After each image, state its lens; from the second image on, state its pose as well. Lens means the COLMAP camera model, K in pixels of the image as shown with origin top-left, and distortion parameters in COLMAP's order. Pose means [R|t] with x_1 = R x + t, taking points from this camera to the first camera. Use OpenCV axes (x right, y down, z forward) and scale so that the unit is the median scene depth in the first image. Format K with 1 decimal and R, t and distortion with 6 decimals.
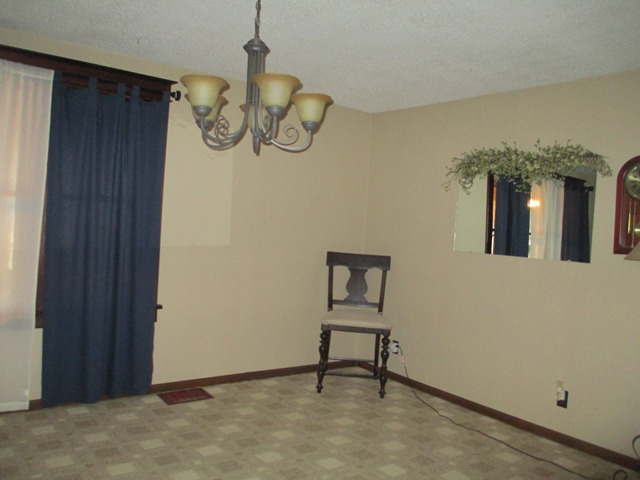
lens RADIAL K [[536.8, 0, 317.2], [0, 536.8, 240.4], [0, 0, 1]] dist [-0.033489, -0.001627]
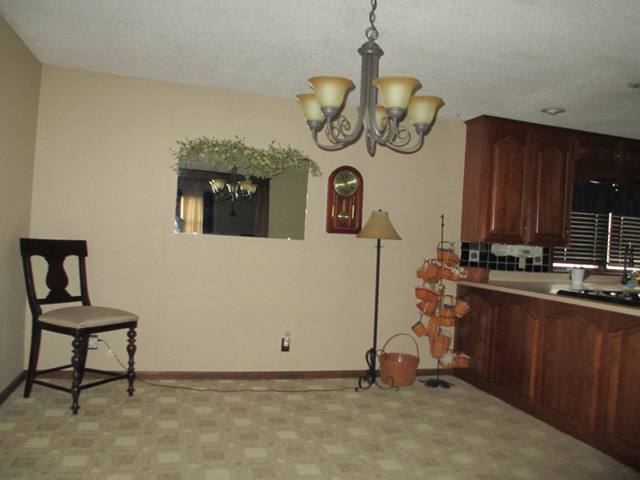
lens RADIAL K [[536.8, 0, 317.2], [0, 536.8, 240.4], [0, 0, 1]] dist [-0.033489, -0.001627]
pose [[0.373556, -0.049563, 0.926283, -0.673268], [-0.012874, 0.998198, 0.058603, -0.033406], [-0.927518, -0.033816, 0.372245, 0.424761]]
